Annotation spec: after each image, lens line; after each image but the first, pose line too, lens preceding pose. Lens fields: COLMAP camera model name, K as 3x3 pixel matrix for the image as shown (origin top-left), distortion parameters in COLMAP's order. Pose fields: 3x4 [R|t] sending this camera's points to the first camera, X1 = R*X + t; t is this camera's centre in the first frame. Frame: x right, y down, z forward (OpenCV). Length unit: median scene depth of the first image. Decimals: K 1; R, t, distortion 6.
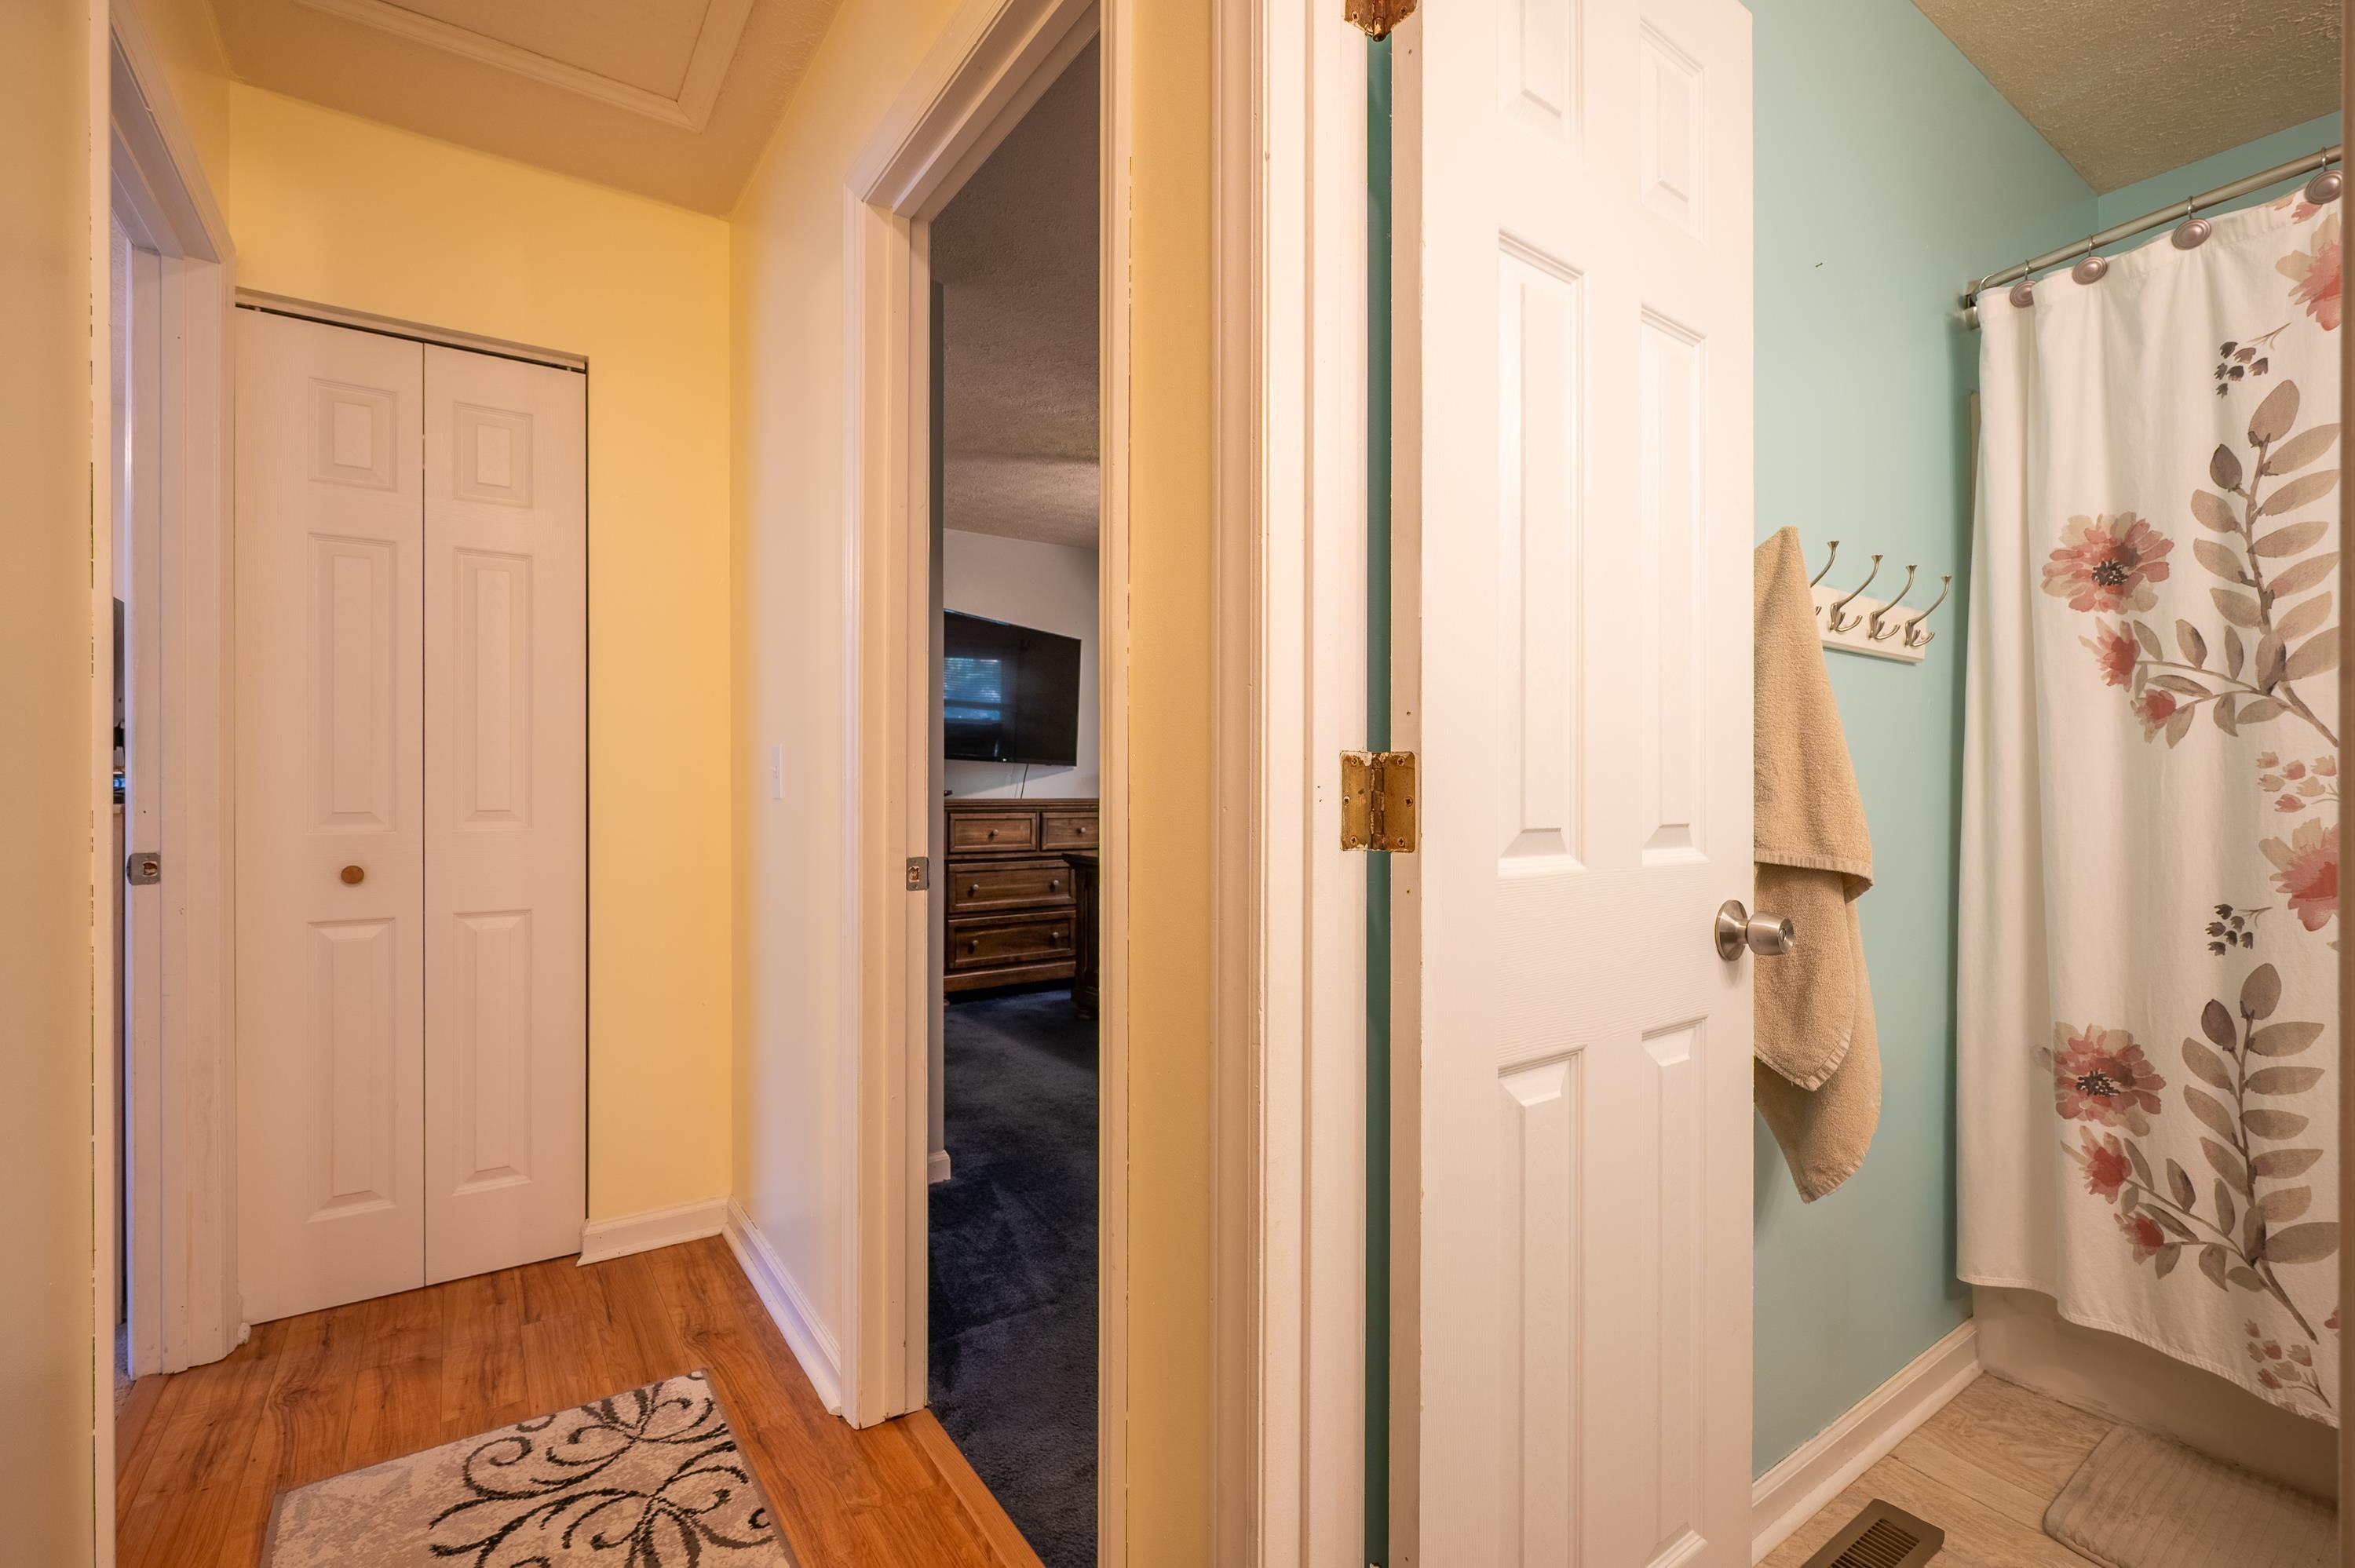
lens RADIAL K [[1034.0, 0, 1177.5], [0, 1034.0, 784.0], [0, 0, 1]] dist [0.001531, -0.000176]
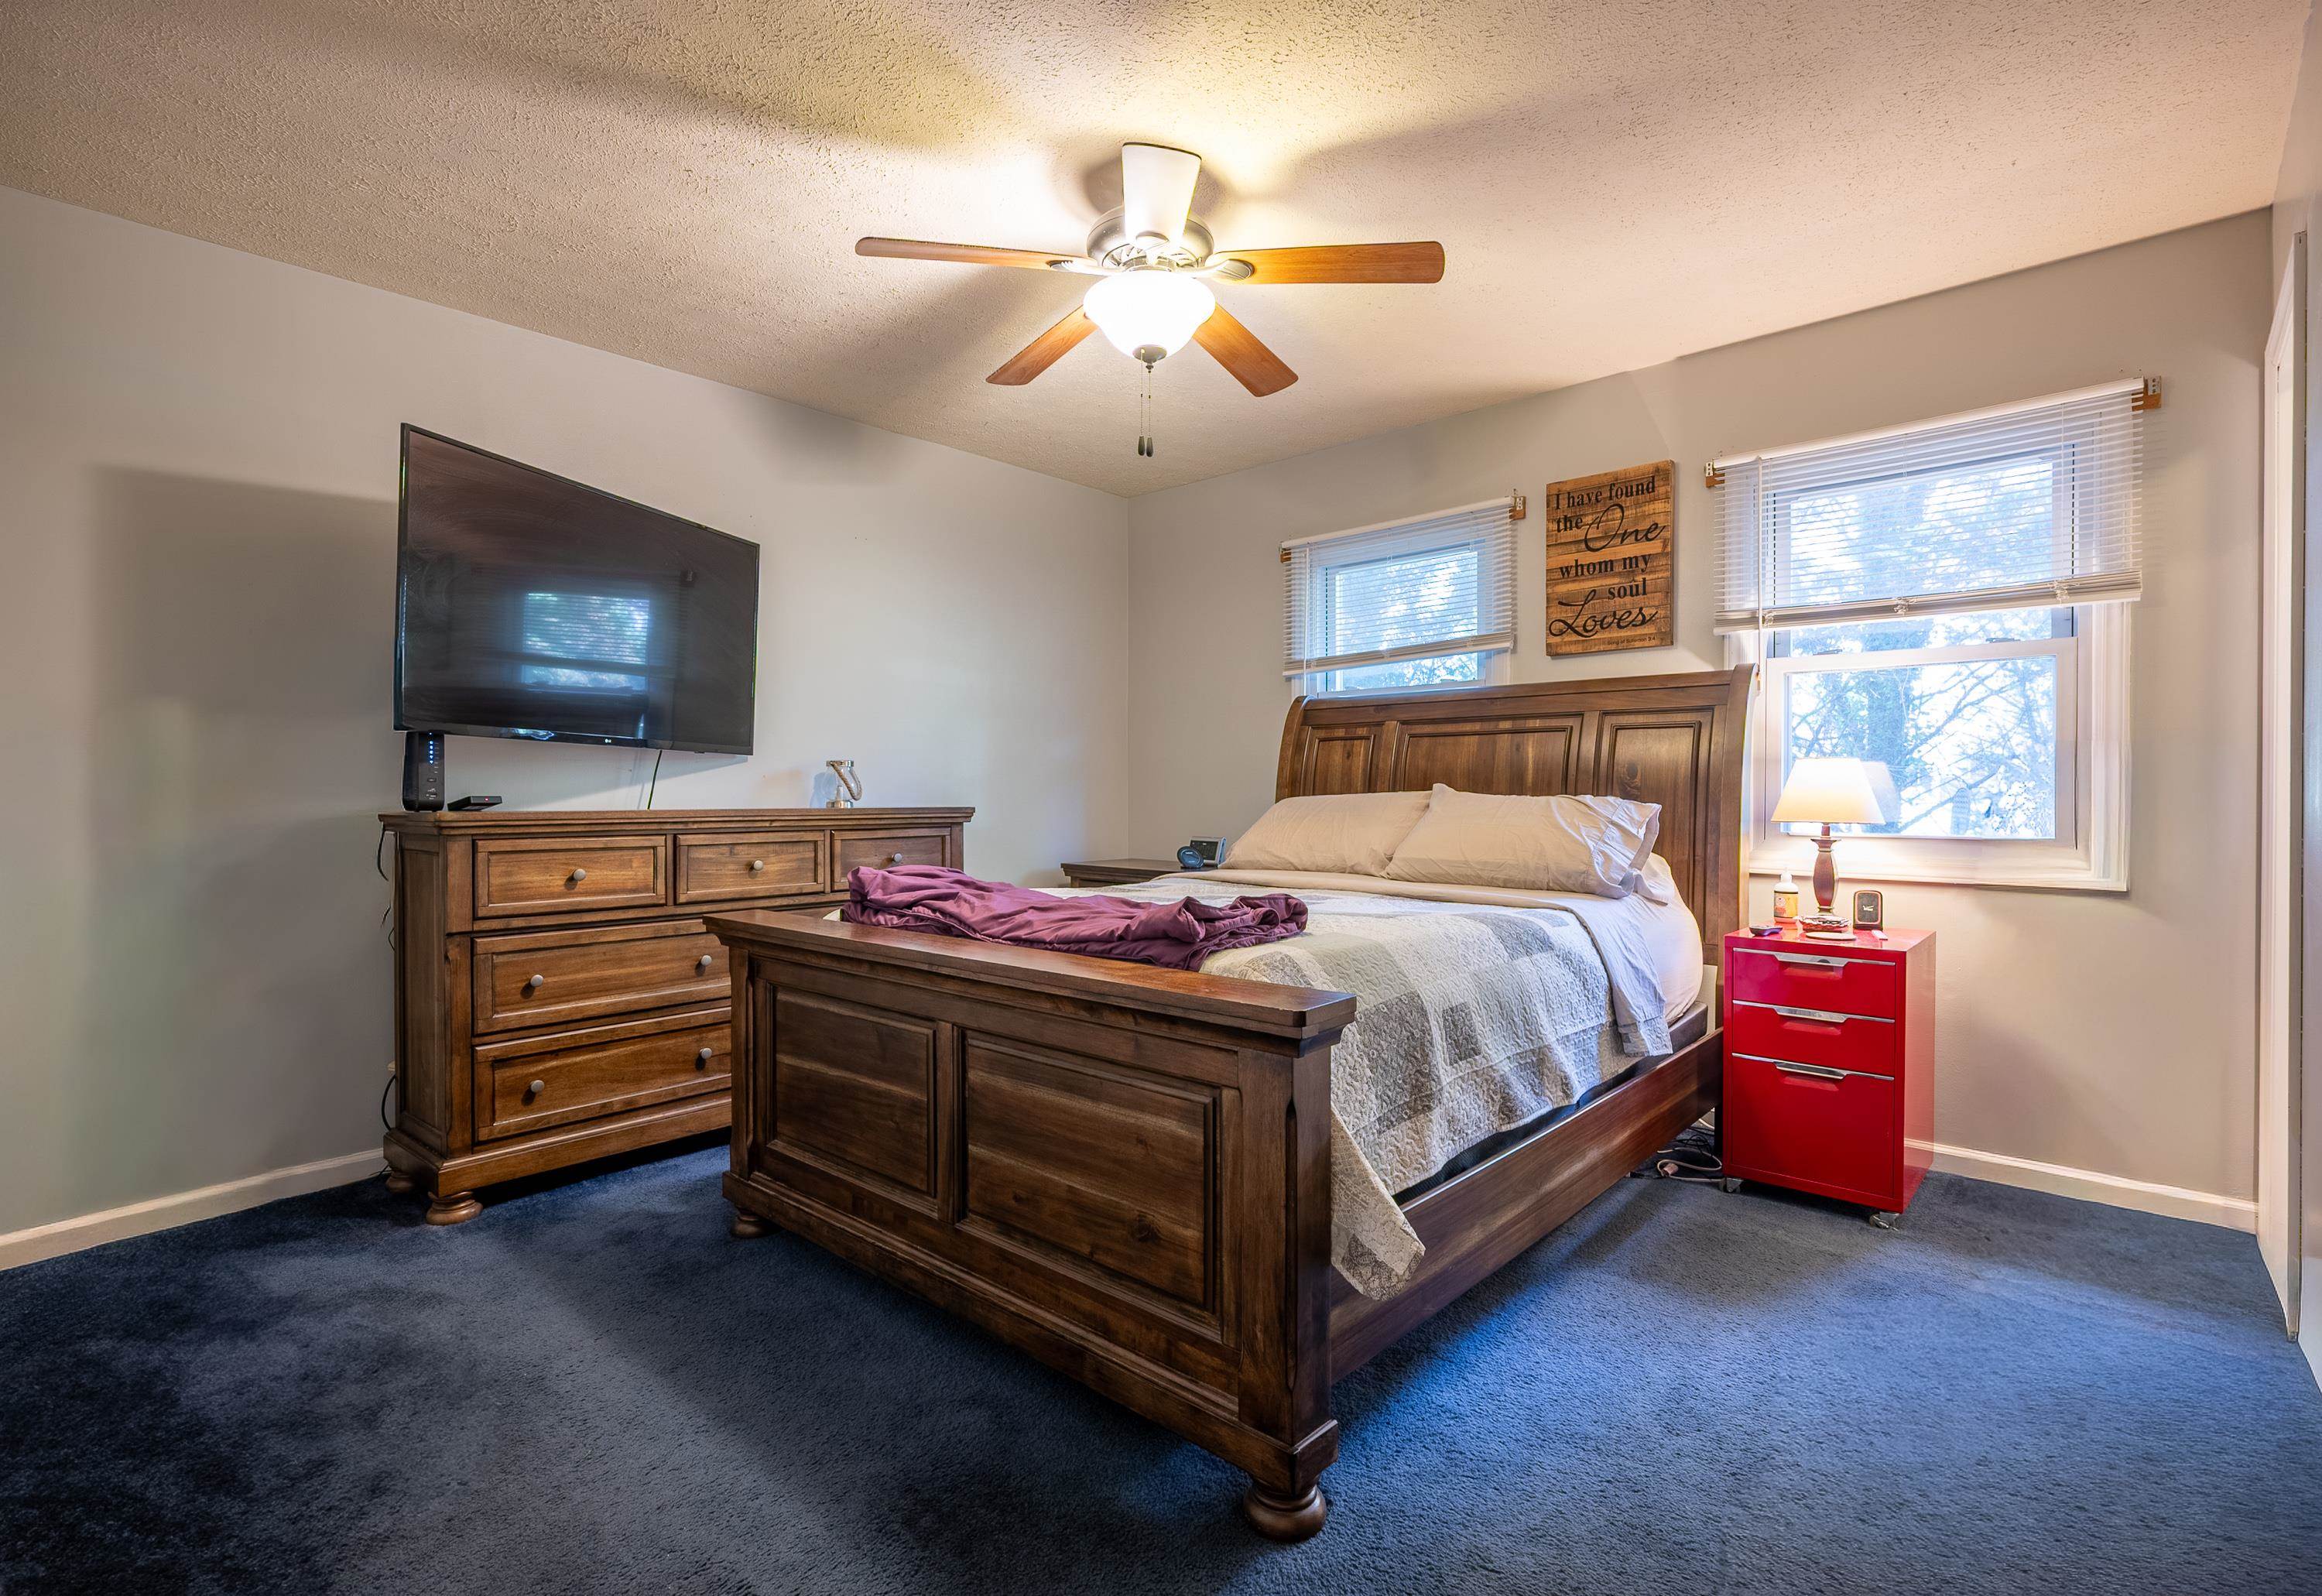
lens RADIAL K [[1083.6, 0, 1161.0], [0, 1083.6, 798.0], [0, 0, 1]] dist [-0.004194, -0.000203]
pose [[0.974792, -0.003857, 0.223083, -0.007588], [0.002105, 0.999965, 0.008092, 0.003315], [-0.223106, -0.007419, 0.974766, 0.379376]]
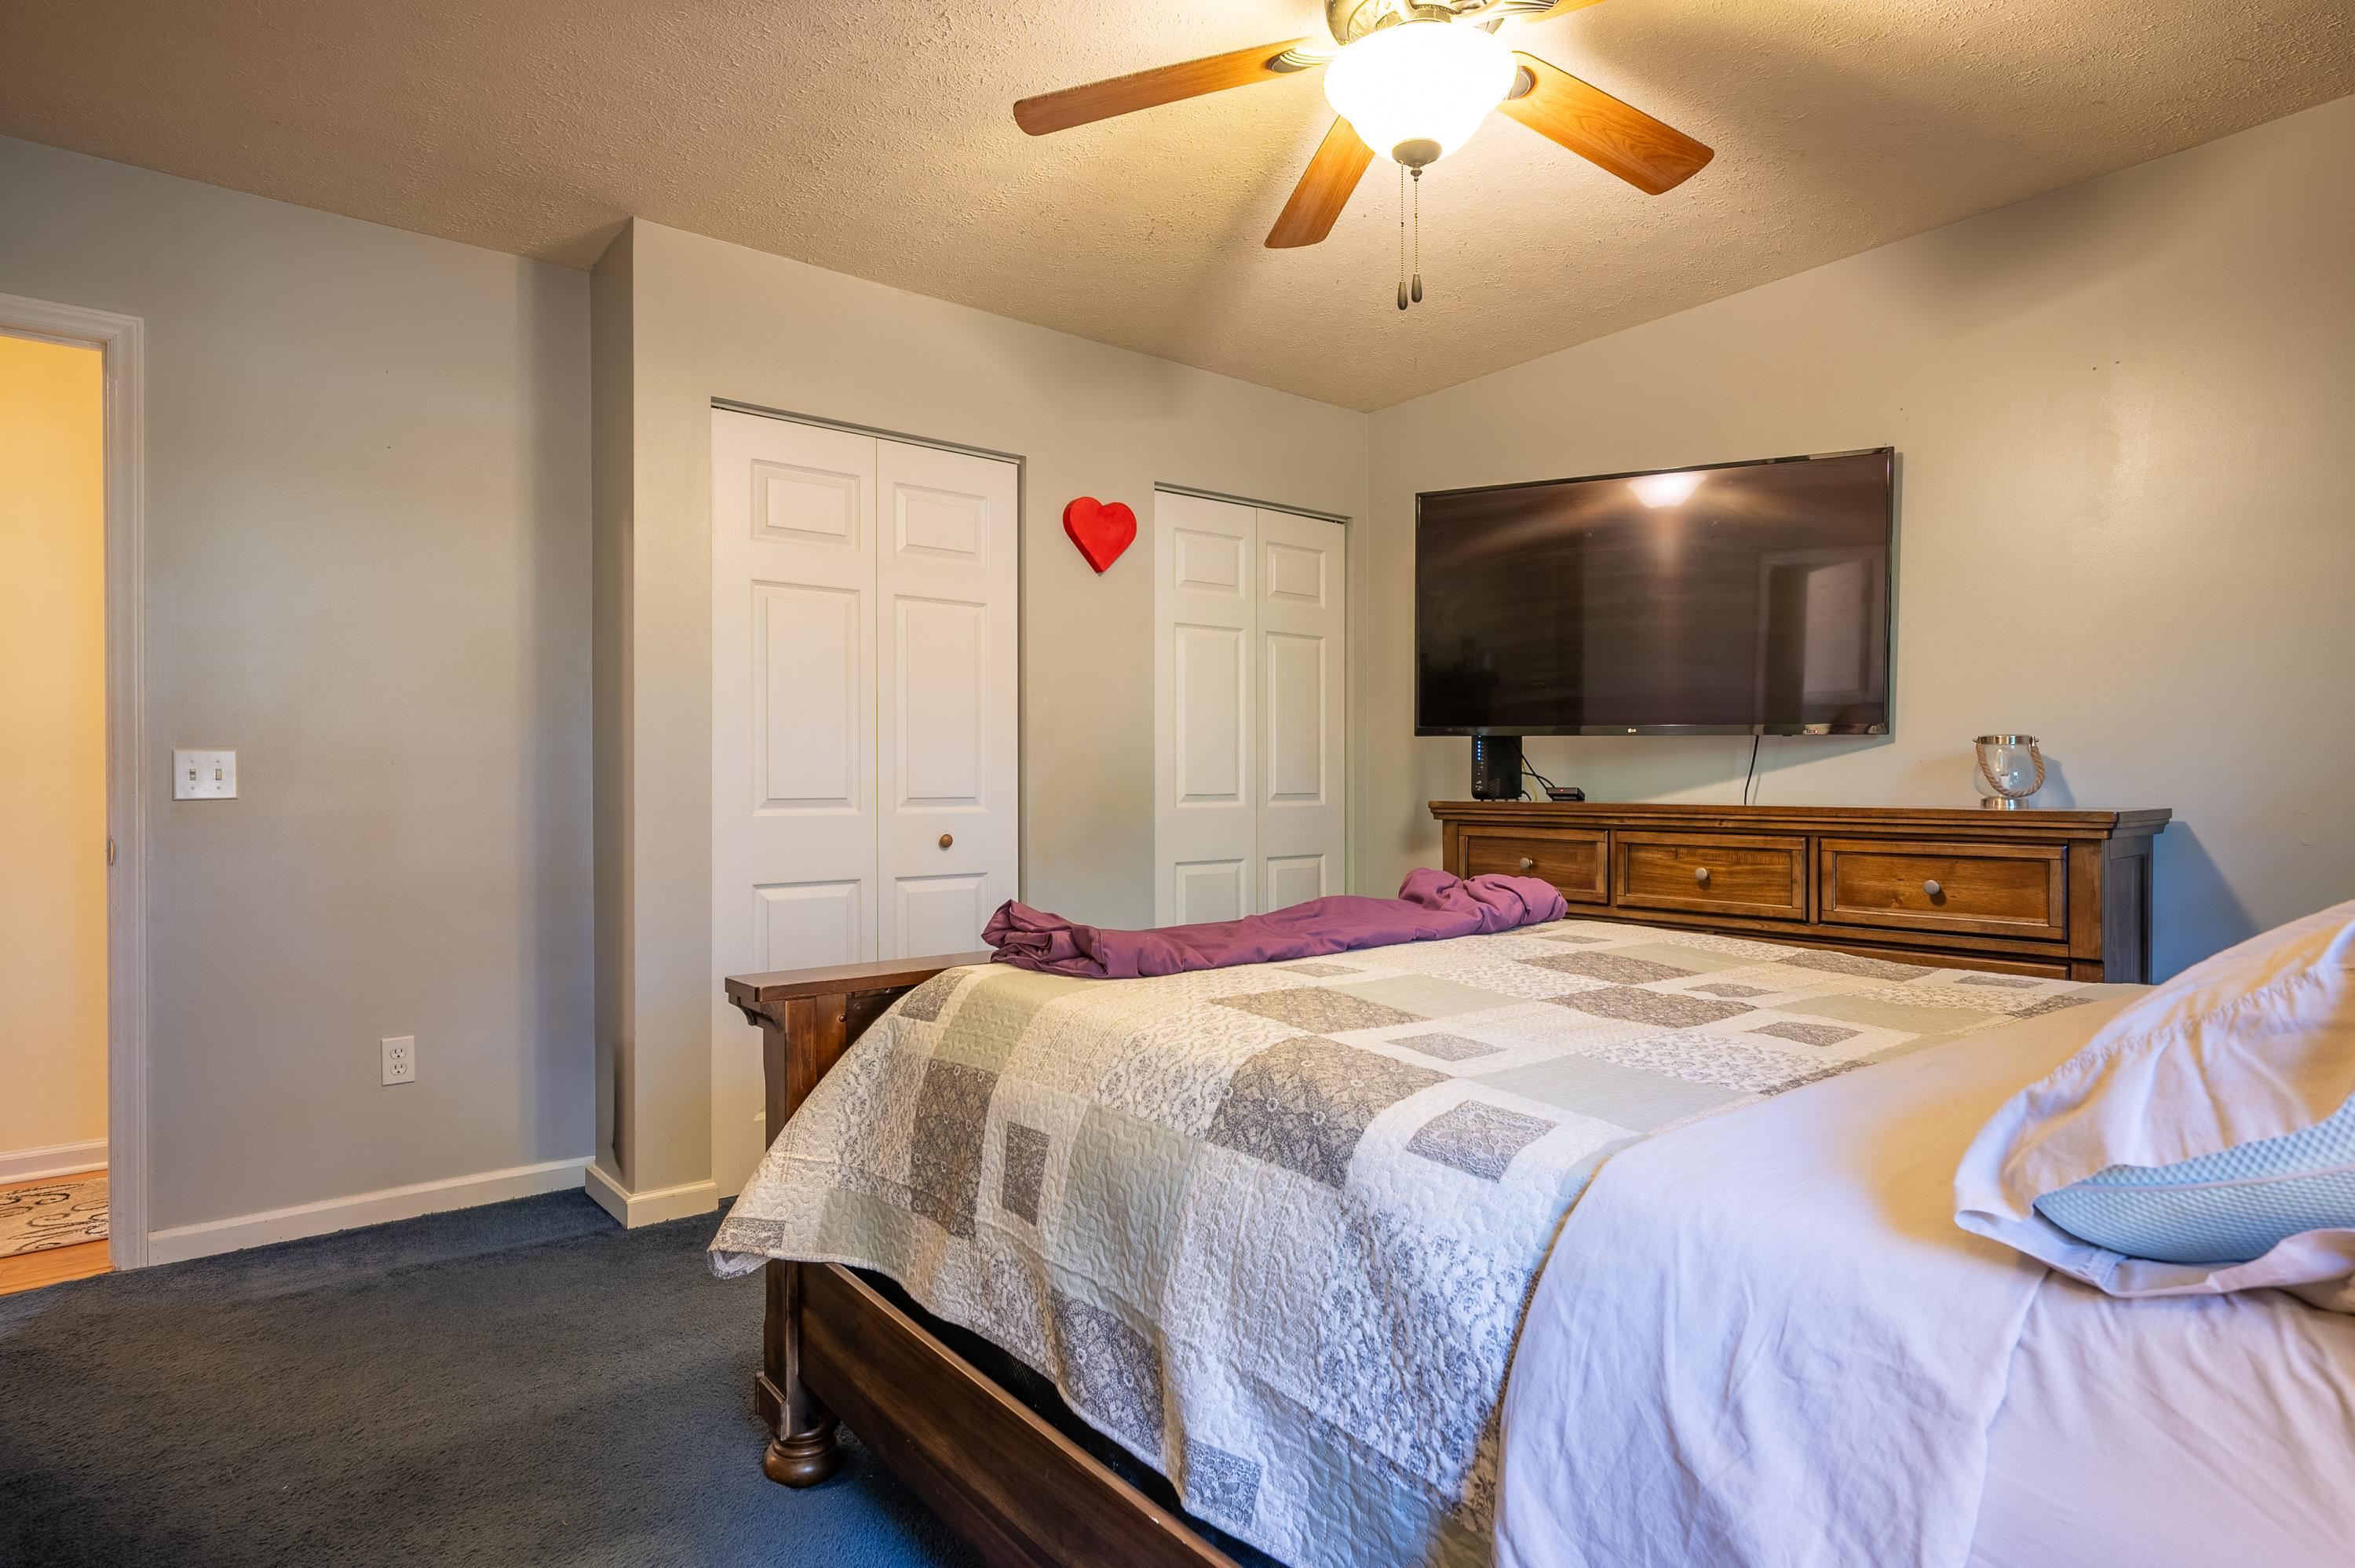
lens RADIAL K [[1238.1, 0, 1177.5], [0, 1238.1, 784.0], [0, 0, 1]] dist [0.000083, -0.000450]
pose [[0.067417, 0.000123, -0.997725, 0.468198], [0.005579, 0.999984, 0.000500, 0.002556], [0.997709, -0.005600, 0.067415, 0.750384]]
